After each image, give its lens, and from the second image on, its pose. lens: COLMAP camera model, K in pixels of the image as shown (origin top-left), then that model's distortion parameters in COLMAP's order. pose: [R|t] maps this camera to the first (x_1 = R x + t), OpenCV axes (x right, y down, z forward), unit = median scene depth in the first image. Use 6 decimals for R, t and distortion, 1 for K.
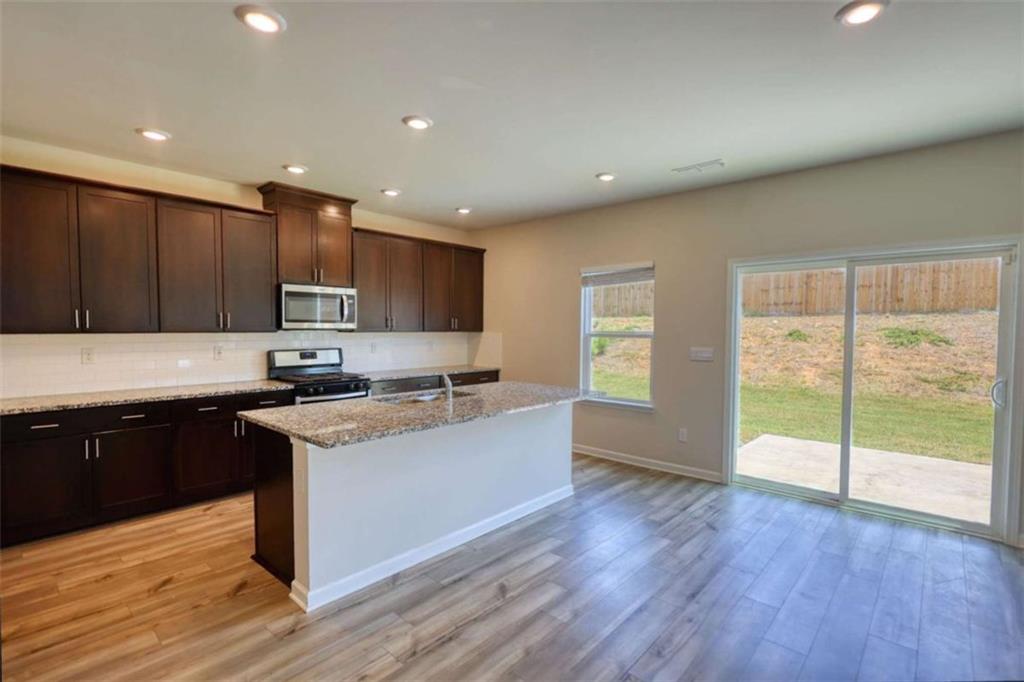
lens RADIAL K [[478.7, 0, 518.9], [0, 478.7, 340.6], [0, 0, 1]] dist [0.002110, -0.000131]
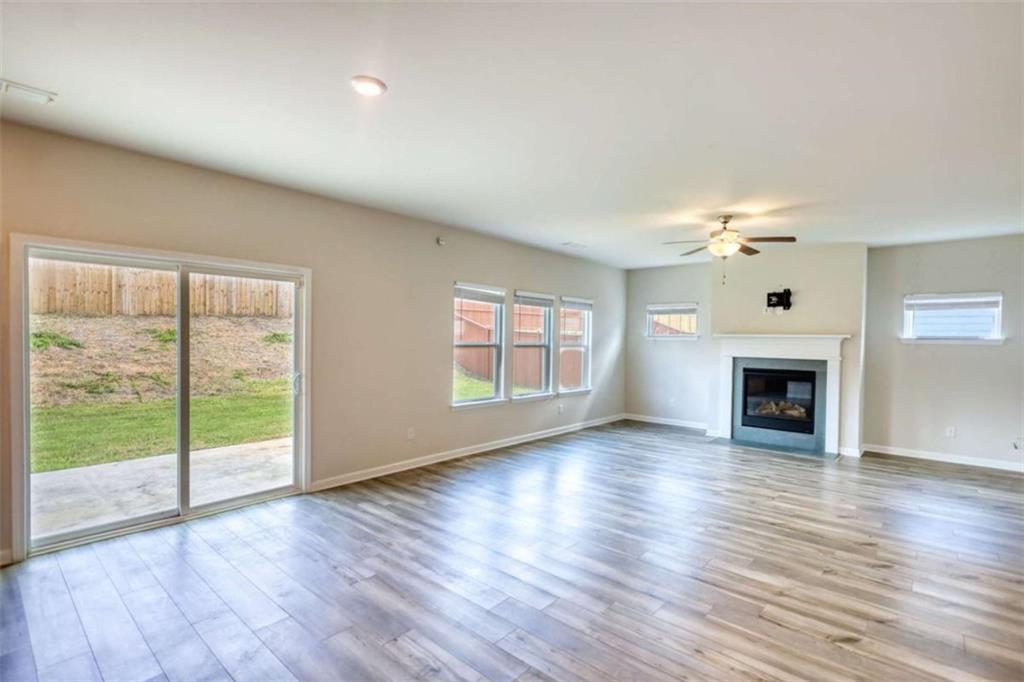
lens RADIAL K [[478.7, 0, 520.2], [0, 478.7, 341.2], [0, 0, 1]] dist [0.002110, -0.000131]
pose [[-0.004839, -0.012627, 0.999909, -0.104075], [0.013716, 0.999825, 0.012693, -0.005431], [-0.999894, 0.013776, -0.004665, 0.114999]]
